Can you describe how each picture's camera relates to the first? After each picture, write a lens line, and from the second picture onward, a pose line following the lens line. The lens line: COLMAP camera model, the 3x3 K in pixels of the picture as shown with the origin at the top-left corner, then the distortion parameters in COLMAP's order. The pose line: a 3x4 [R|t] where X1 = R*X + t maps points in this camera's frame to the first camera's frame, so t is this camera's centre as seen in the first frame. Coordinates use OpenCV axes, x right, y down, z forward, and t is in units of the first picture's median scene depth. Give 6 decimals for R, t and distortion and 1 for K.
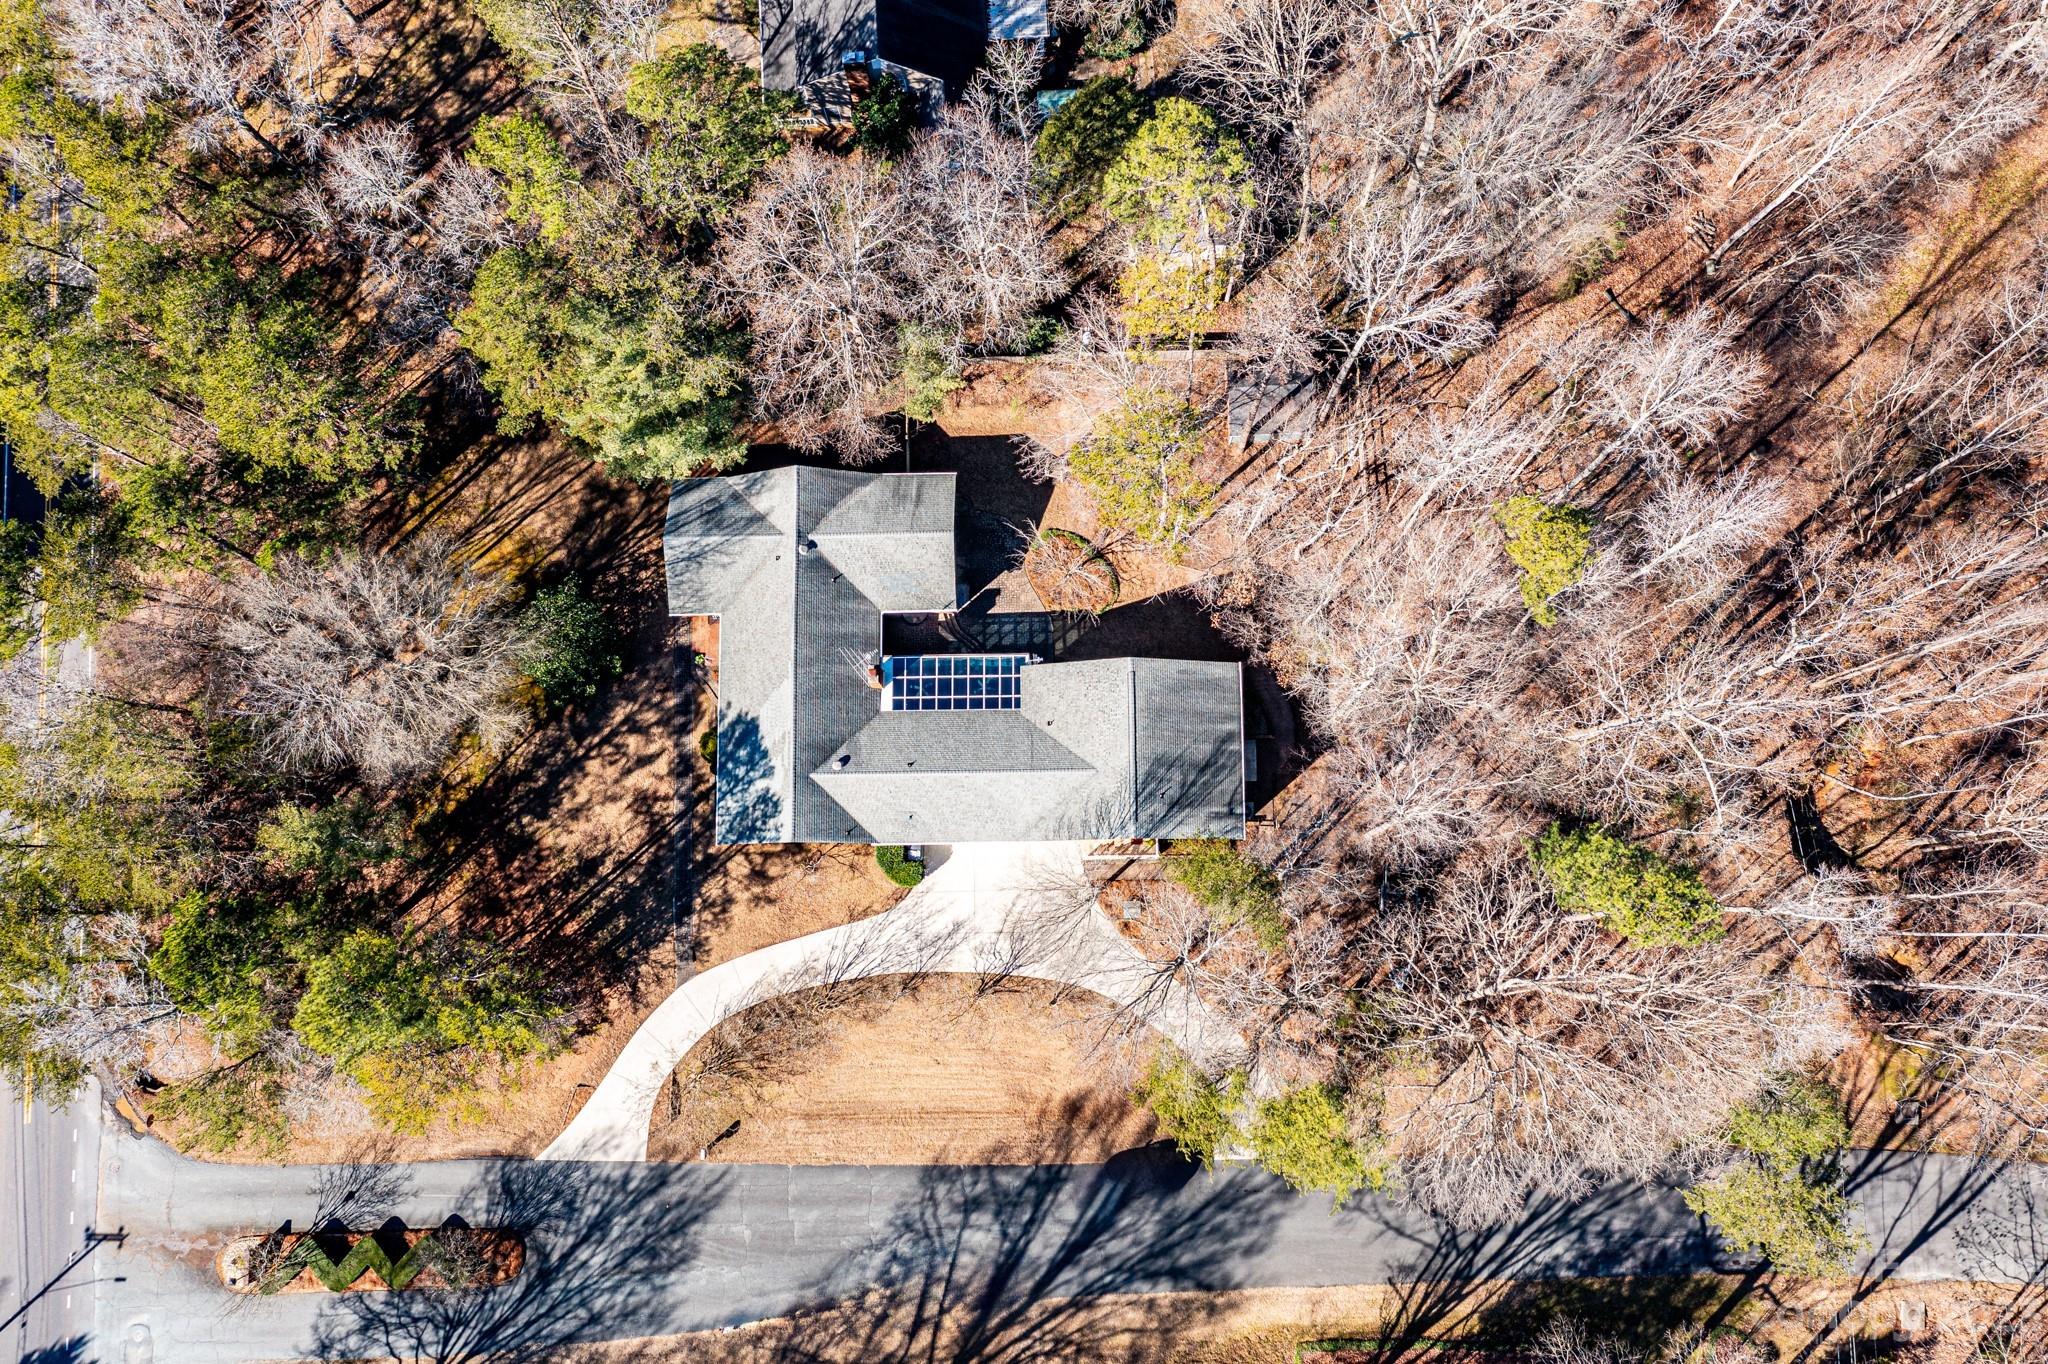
lens RADIAL K [[1634.1, 0, 1024.3], [0, 1634.1, 678.9], [0, 0, 1]] dist [-0.015420, -0.003005]
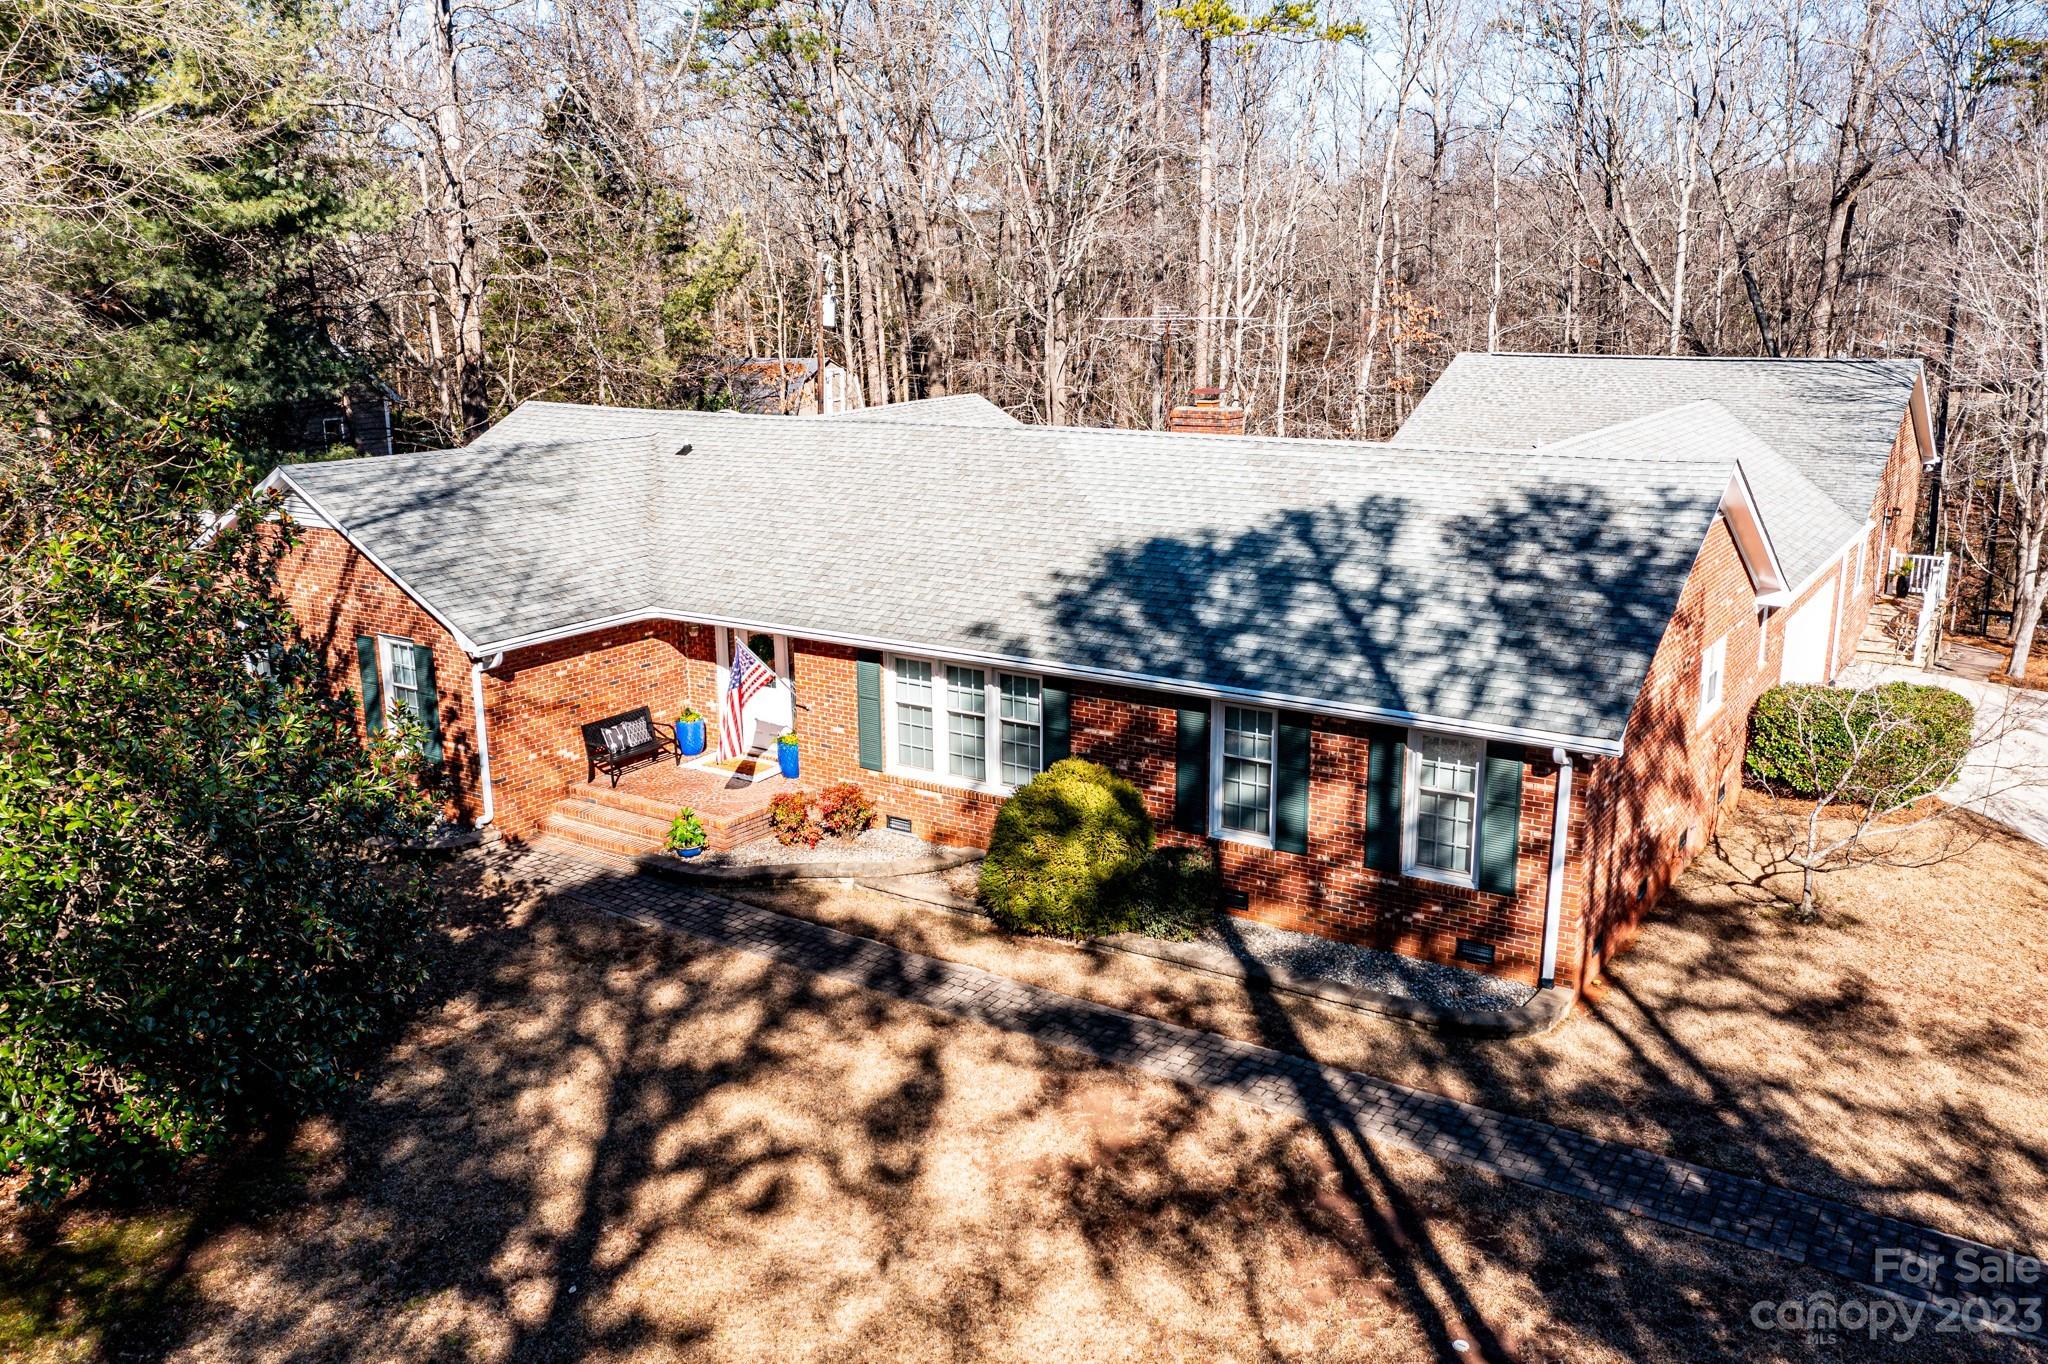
lens RADIAL K [[1634.1, 0, 1036.0], [0, 1634.1, 681.6], [0, 0, 1]] dist [-0.015420, -0.003005]
pose [[0.565234, -0.173494, 0.806480, -0.348291], [0.816528, 0.256845, -0.517023, 0.132663], [-0.117440, 0.950753, 0.286840, 0.923852]]
